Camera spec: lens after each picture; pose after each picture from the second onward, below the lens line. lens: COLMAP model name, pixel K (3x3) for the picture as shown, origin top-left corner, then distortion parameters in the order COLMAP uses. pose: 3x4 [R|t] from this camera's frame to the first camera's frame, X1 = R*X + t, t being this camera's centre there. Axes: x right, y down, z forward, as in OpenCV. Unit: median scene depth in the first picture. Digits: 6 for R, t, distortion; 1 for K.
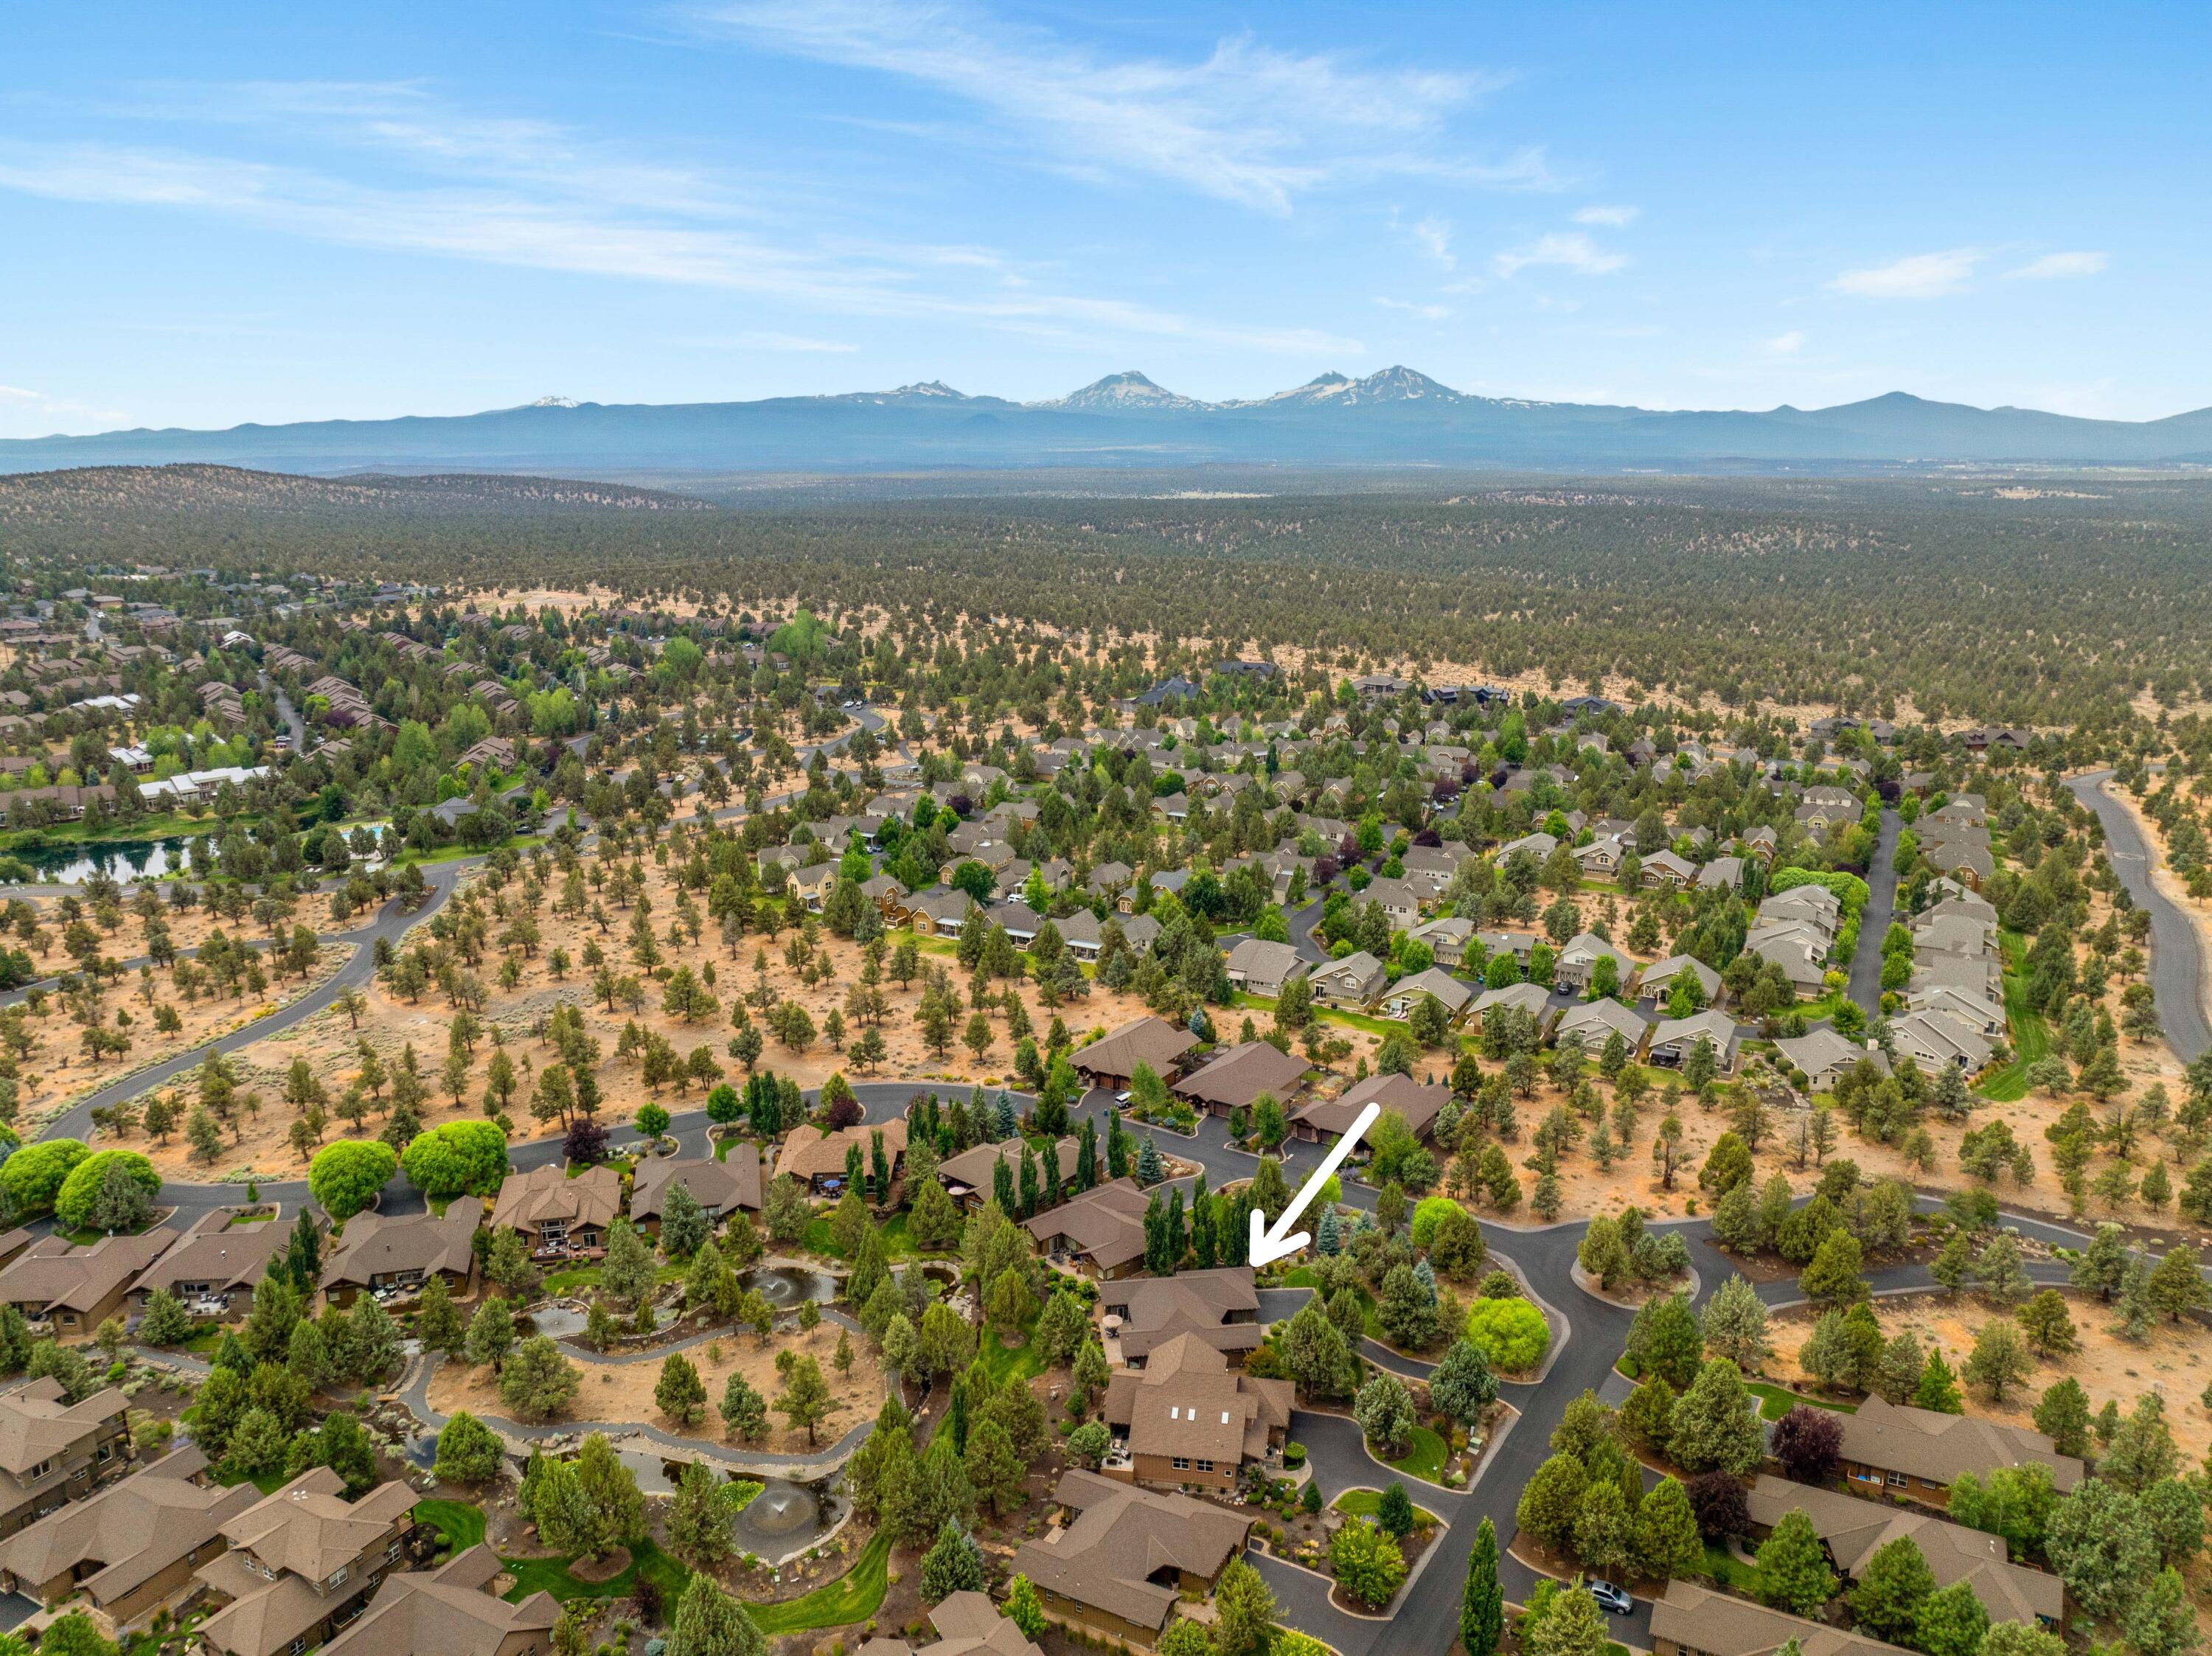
lens RADIAL K [[1557.0, 0, 1110.3], [0, 1557.0, 784.9], [0, 0, 1]] dist [-0.038066, -0.006098]
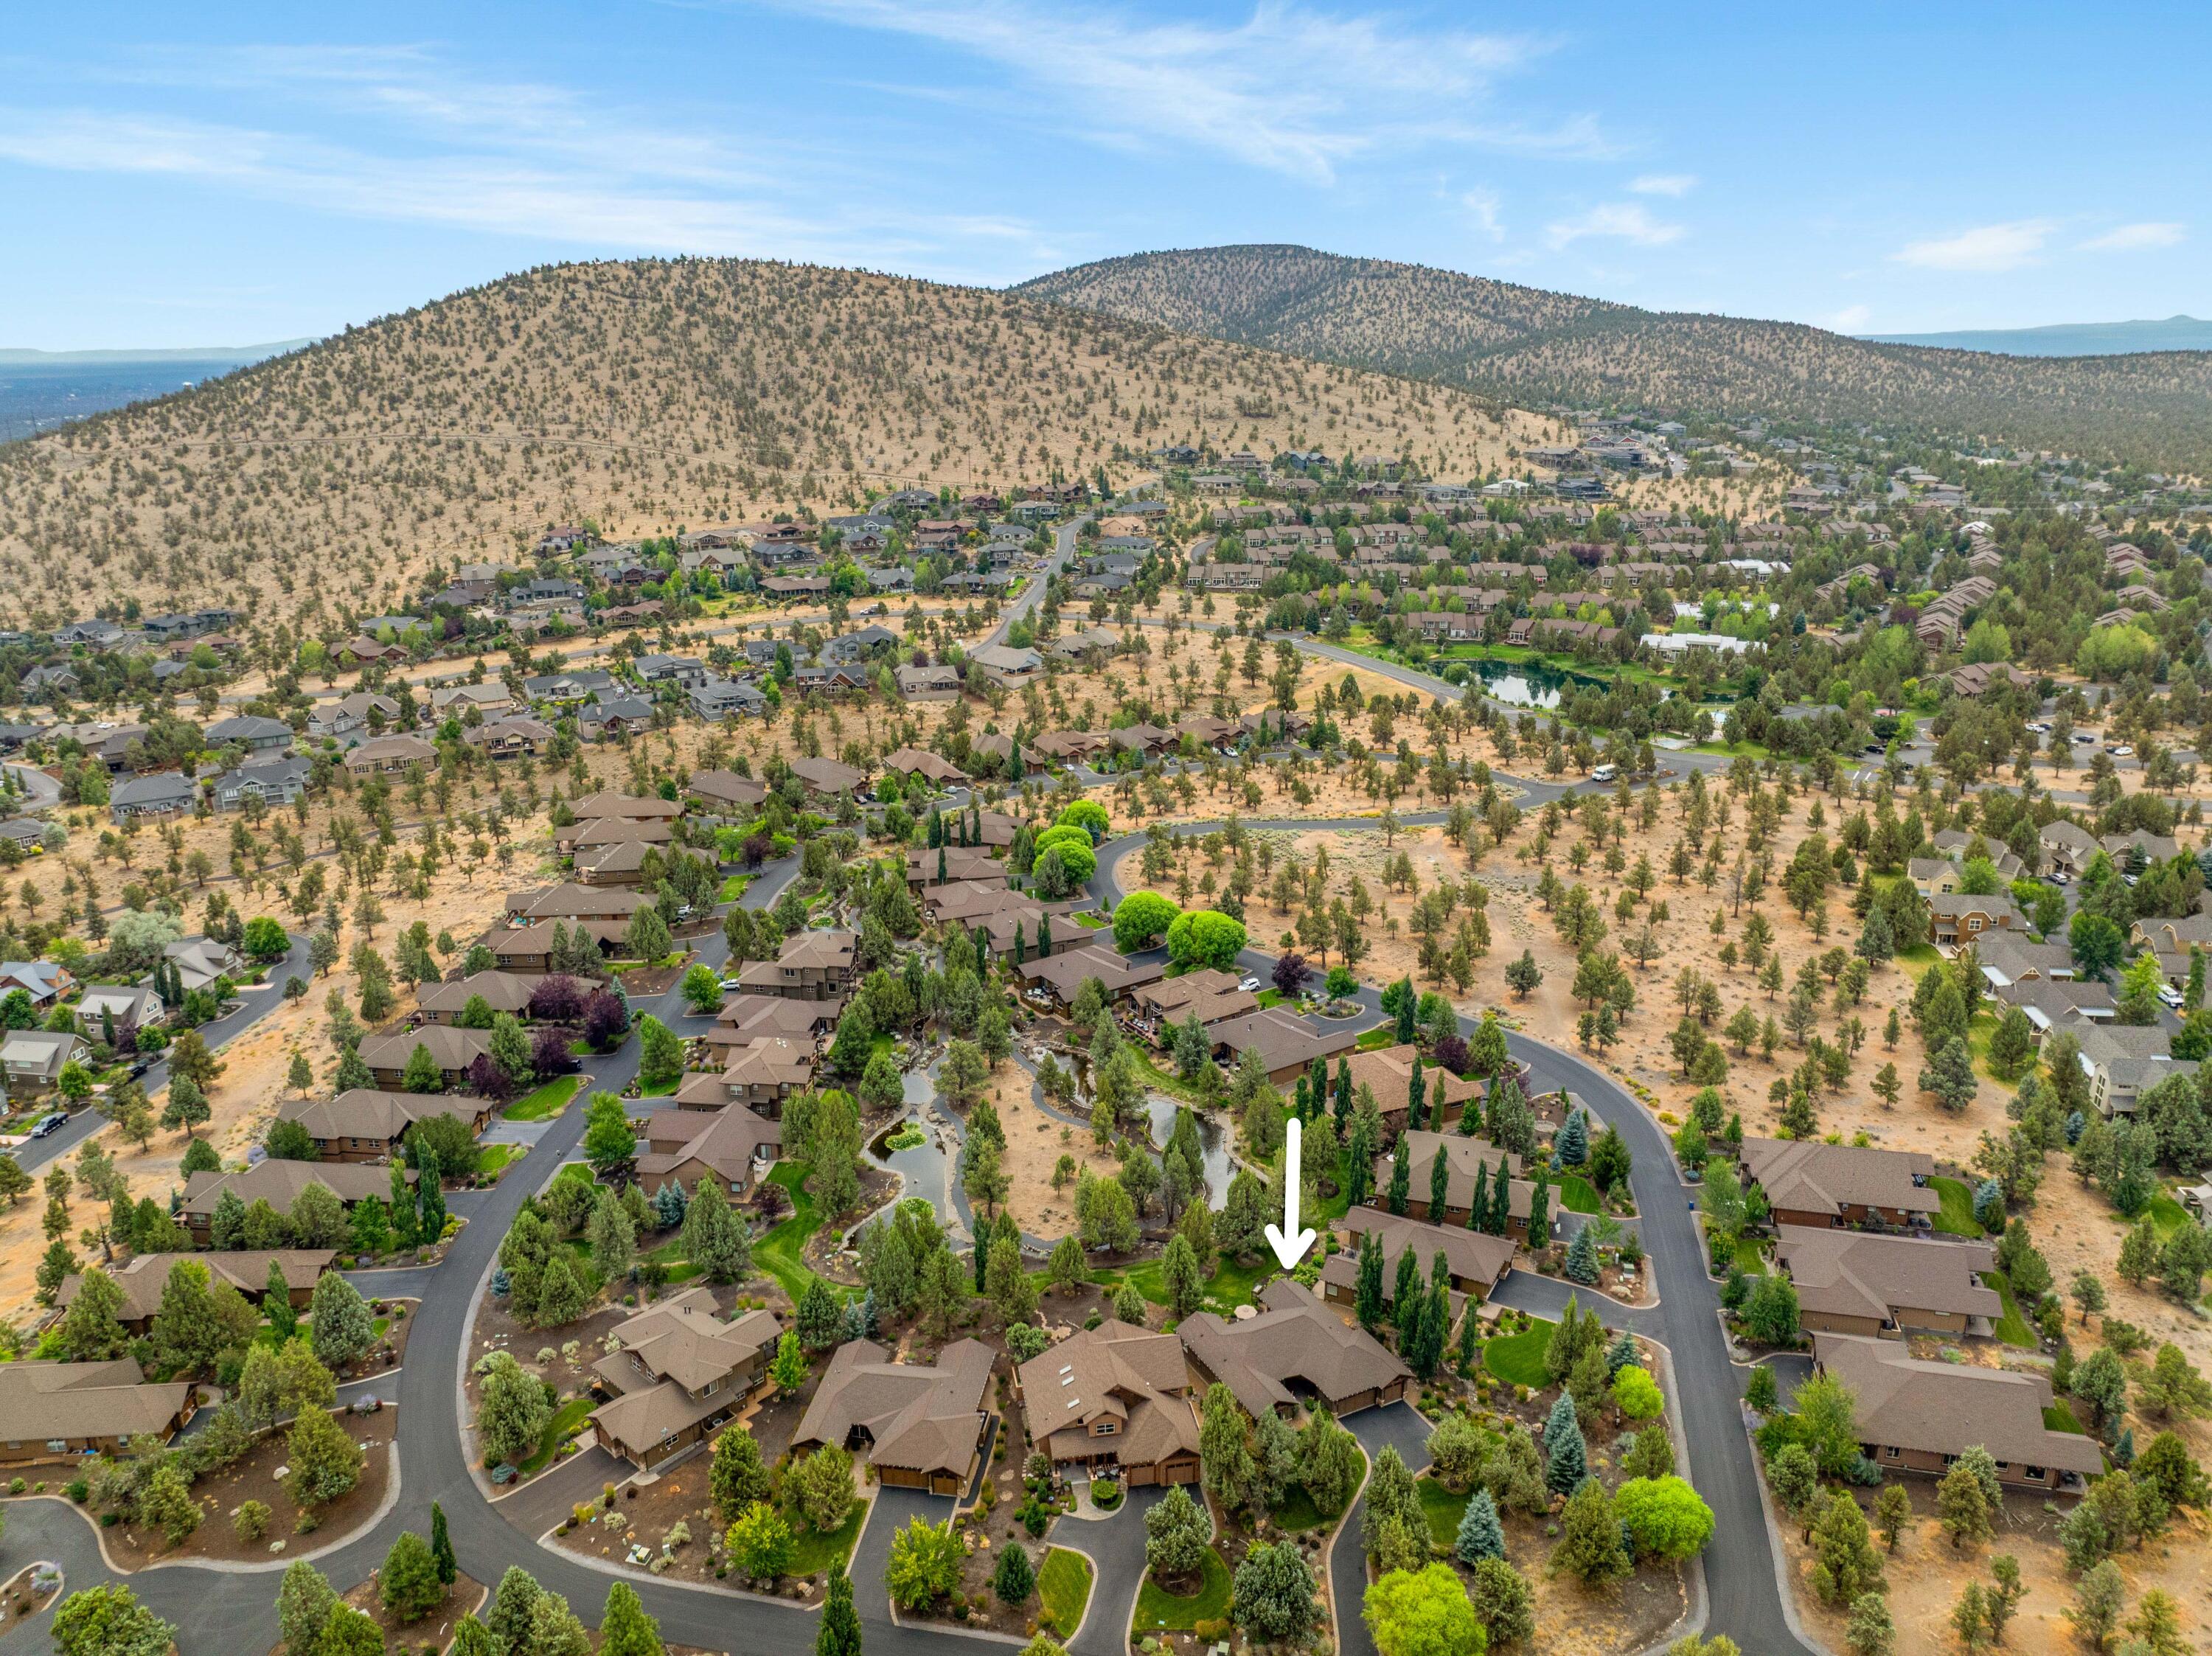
lens RADIAL K [[1554.9, 0, 1106.0], [0, 1554.9, 828.0], [0, 0, 1]] dist [-0.049493, 0.002253]
pose [[0.339813, 0.284496, -0.896431, 0.224835], [-0.193111, 0.953948, 0.229546, -0.037979], [0.920454, 0.095108, 0.379104, 0.174745]]
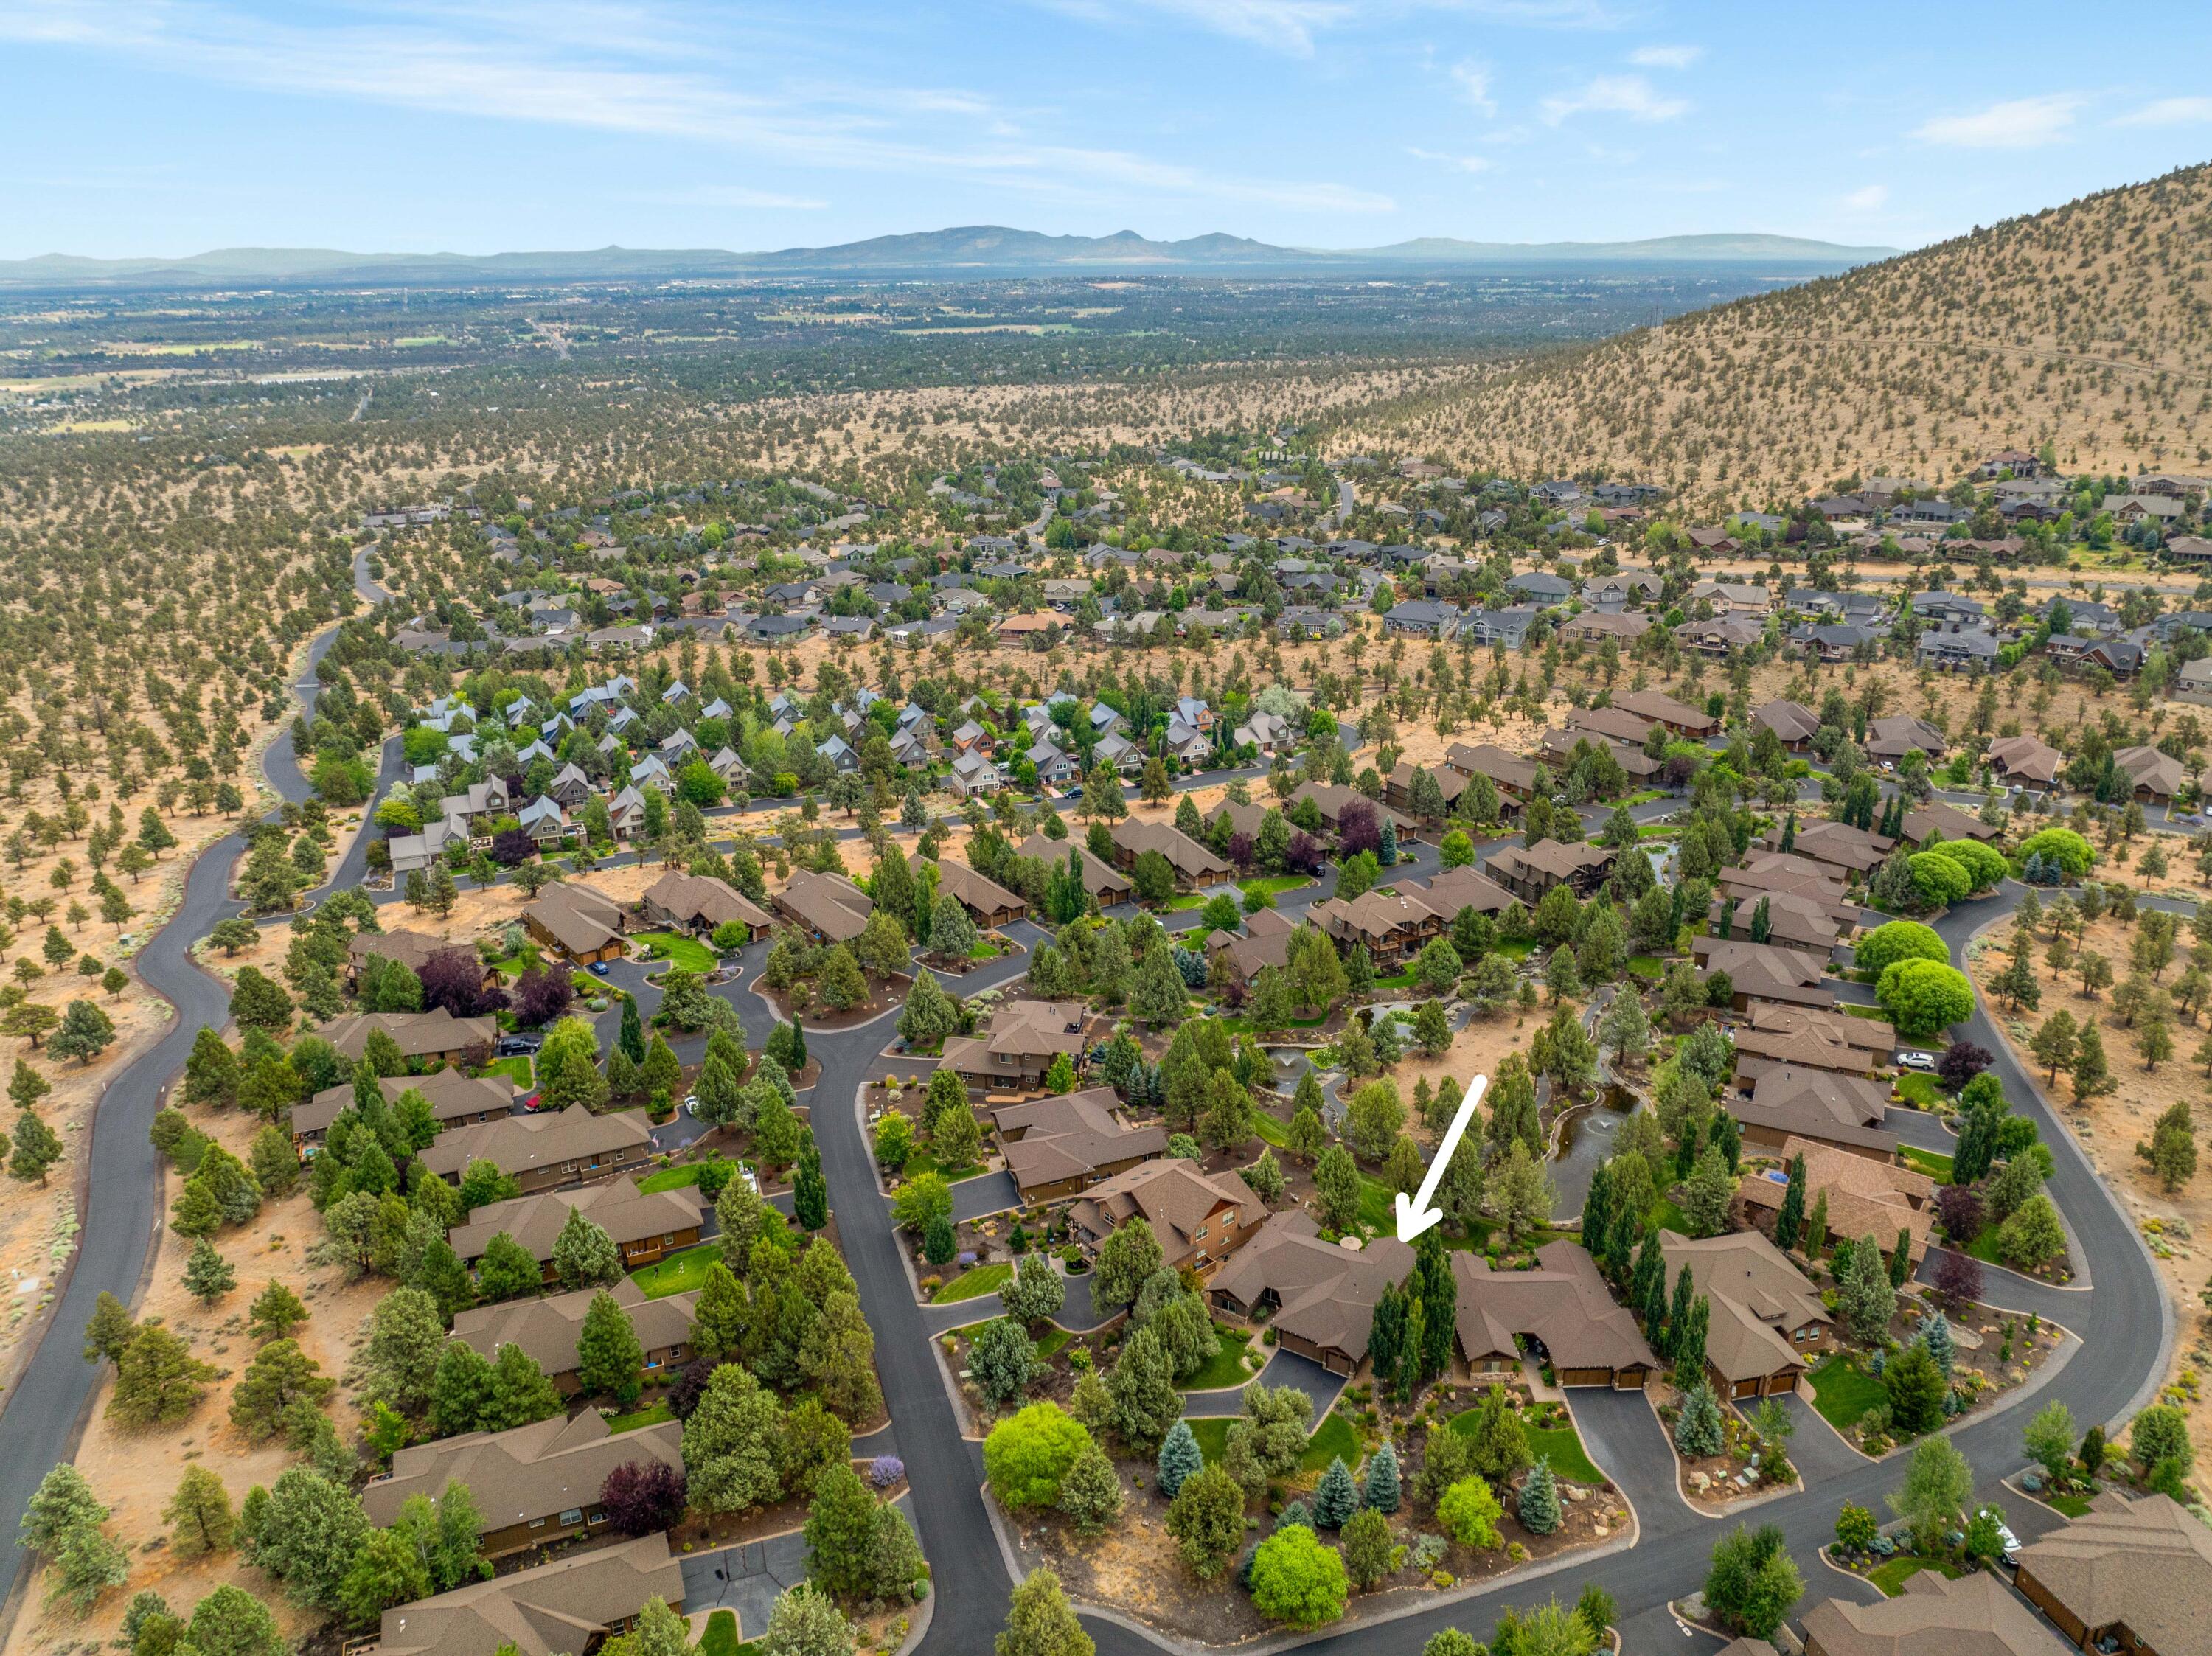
lens RADIAL K [[1545.2, 0, 1106.0], [0, 1545.2, 828.0], [0, 0, 1]] dist [-0.044999, 0.006743]
pose [[-0.637451, 0.279549, -0.717990, 0.214024], [-0.146289, 0.870998, 0.469001, -0.085075], [0.756476, 0.403999, -0.514323, 0.396792]]
